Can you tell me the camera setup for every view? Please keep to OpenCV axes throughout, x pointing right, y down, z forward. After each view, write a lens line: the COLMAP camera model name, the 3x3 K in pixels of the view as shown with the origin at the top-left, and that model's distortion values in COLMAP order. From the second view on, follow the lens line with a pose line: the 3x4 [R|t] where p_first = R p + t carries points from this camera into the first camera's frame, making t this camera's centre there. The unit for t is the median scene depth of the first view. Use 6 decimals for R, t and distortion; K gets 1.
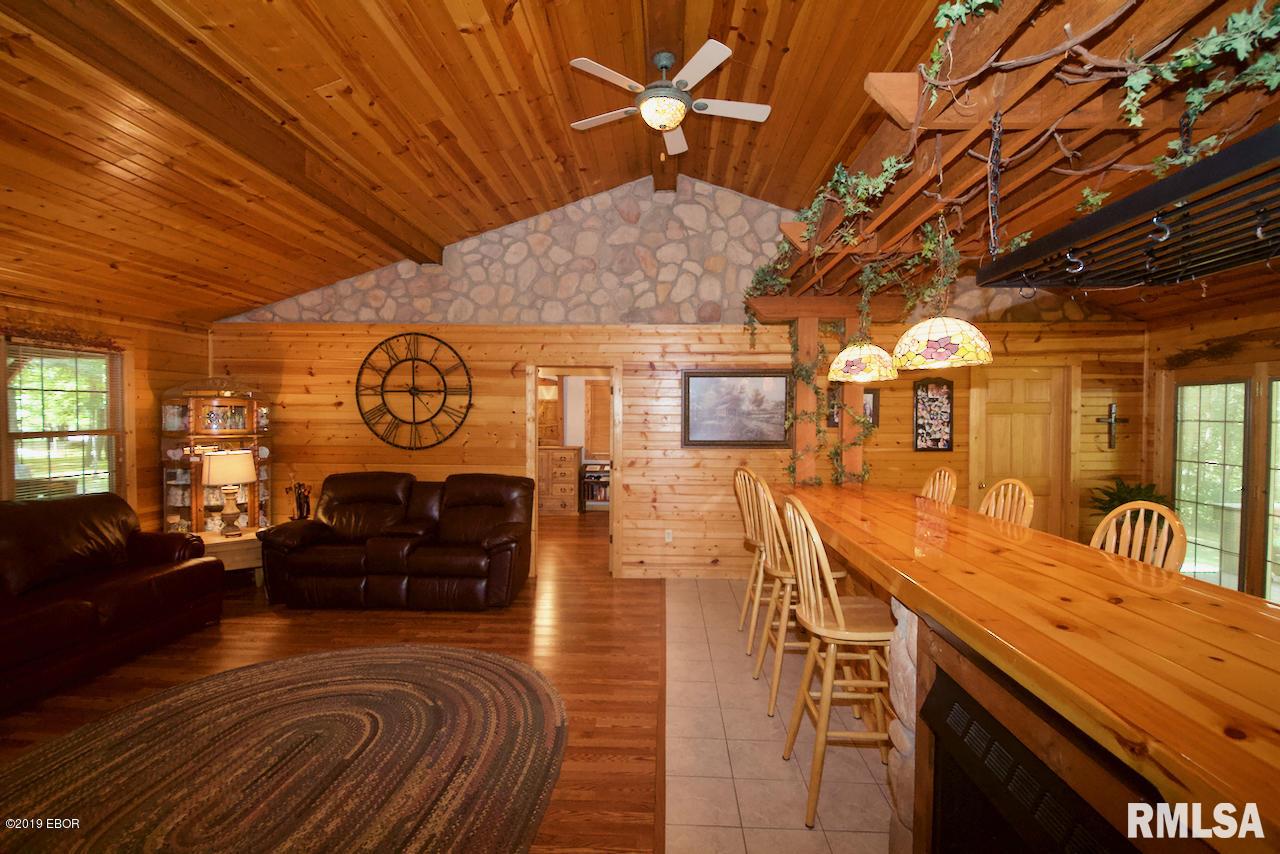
lens RADIAL K [[582.5, 0, 645.4], [0, 582.5, 428.9], [0, 0, 1]] dist [0.006909, -0.008411]
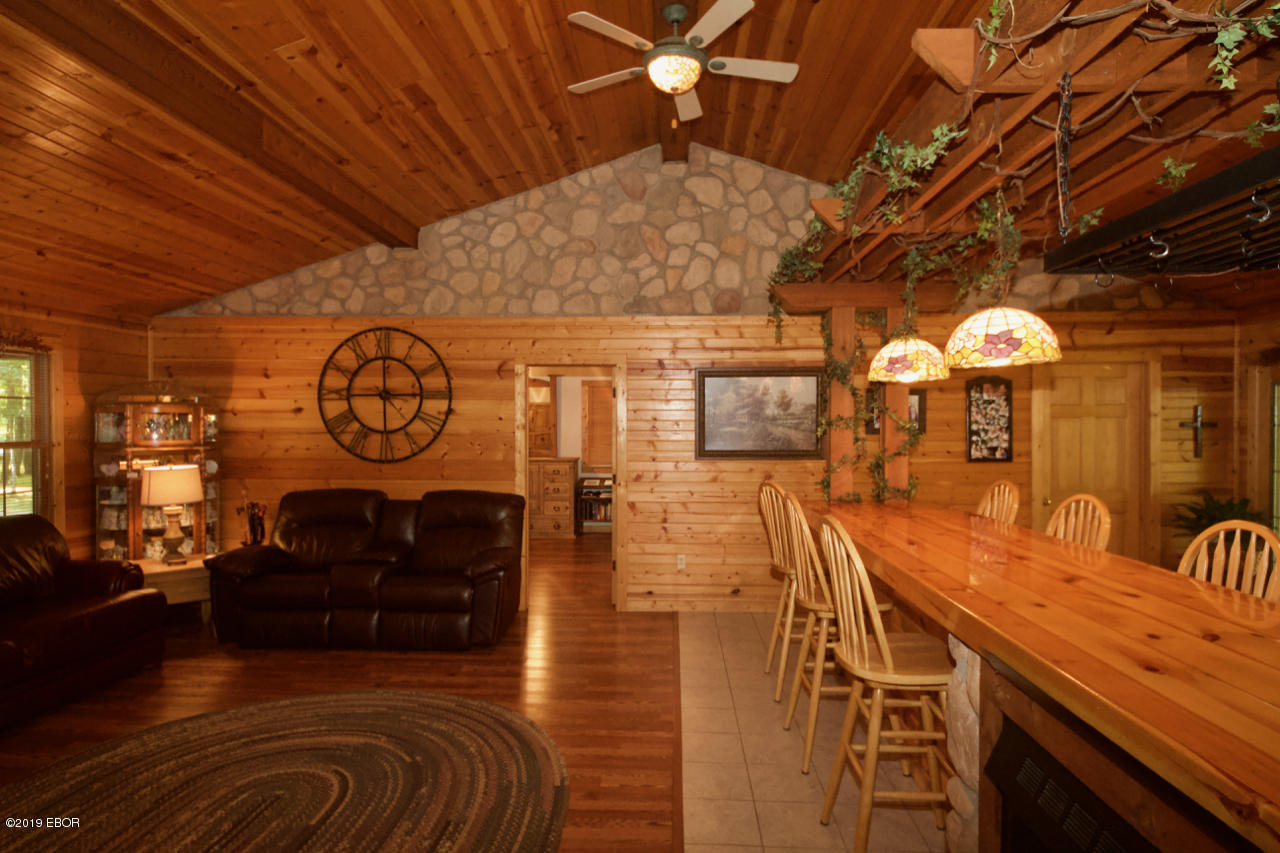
lens RADIAL K [[679.5, 0, 646.4], [0, 679.5, 427.7], [0, 0, 1]] dist [0.002495, -0.005609]
pose [[0.999974, -0.004987, -0.005302, -0.006232], [0.004920, 0.999908, -0.012660, -0.001804], [0.005365, 0.012634, 0.999906, -0.002625]]
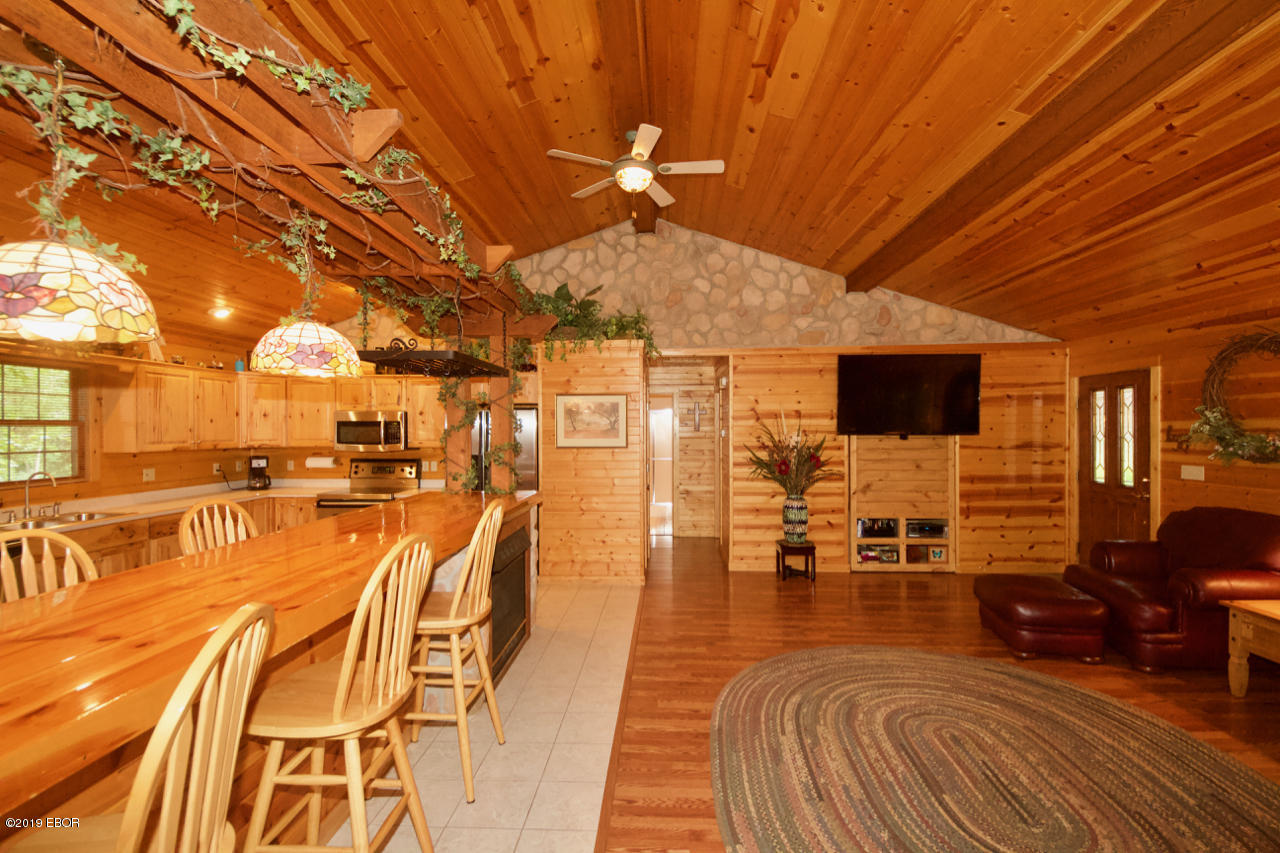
lens RADIAL K [[582.5, 0, 642.1], [0, 582.5, 422.5], [0, 0, 1]] dist [0.006909, -0.008411]
pose [[-0.999910, -0.003931, 0.012839, -0.019650], [-0.003866, 0.999980, 0.005103, -0.018428], [-0.012859, 0.005053, -0.999905, 1.014023]]
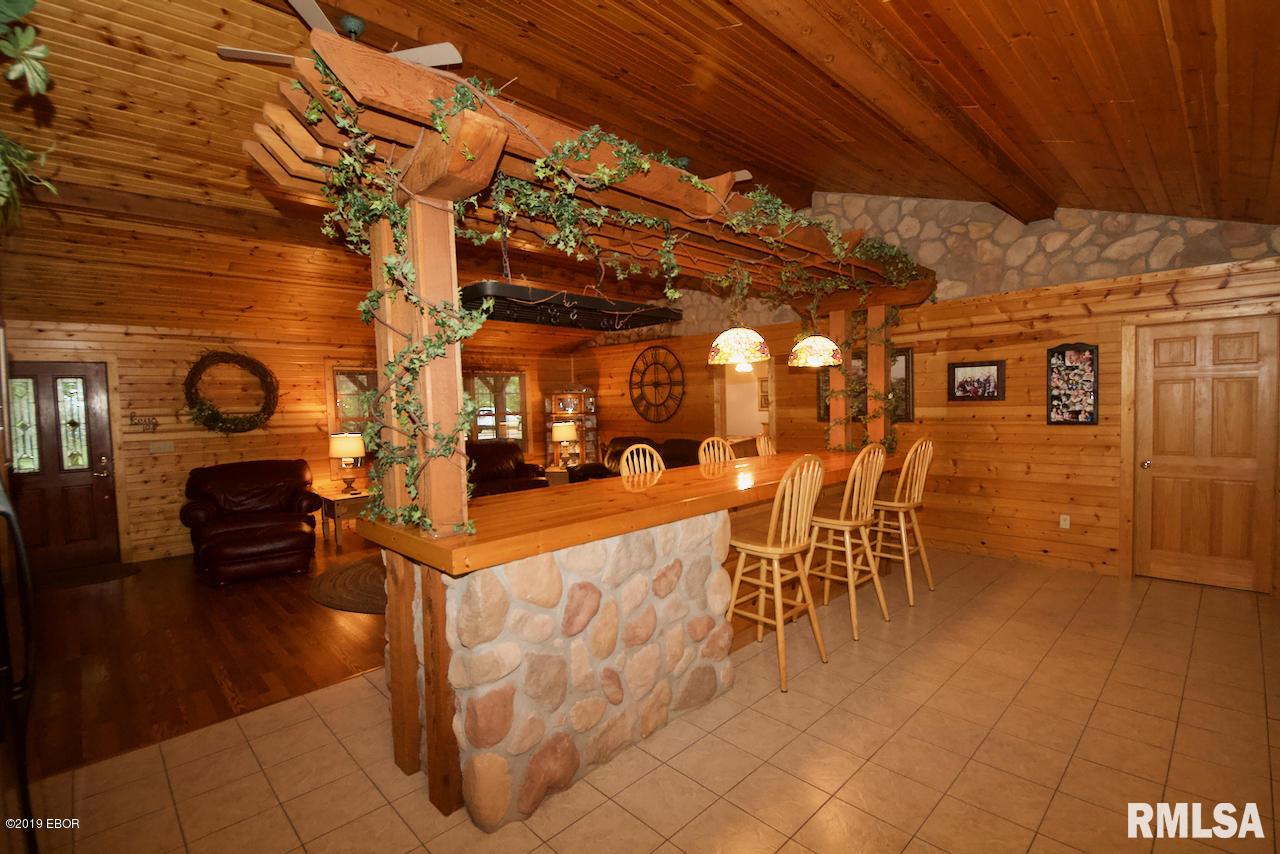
lens RADIAL K [[582.5, 0, 666.7], [0, 582.5, 423.8], [0, 0, 1]] dist [0.006909, -0.008411]
pose [[0.732263, 0.000583, -0.681022, 0.760272], [0.018795, 0.999601, 0.021065, 0.007087], [0.680763, -0.028225, 0.731960, -0.106918]]
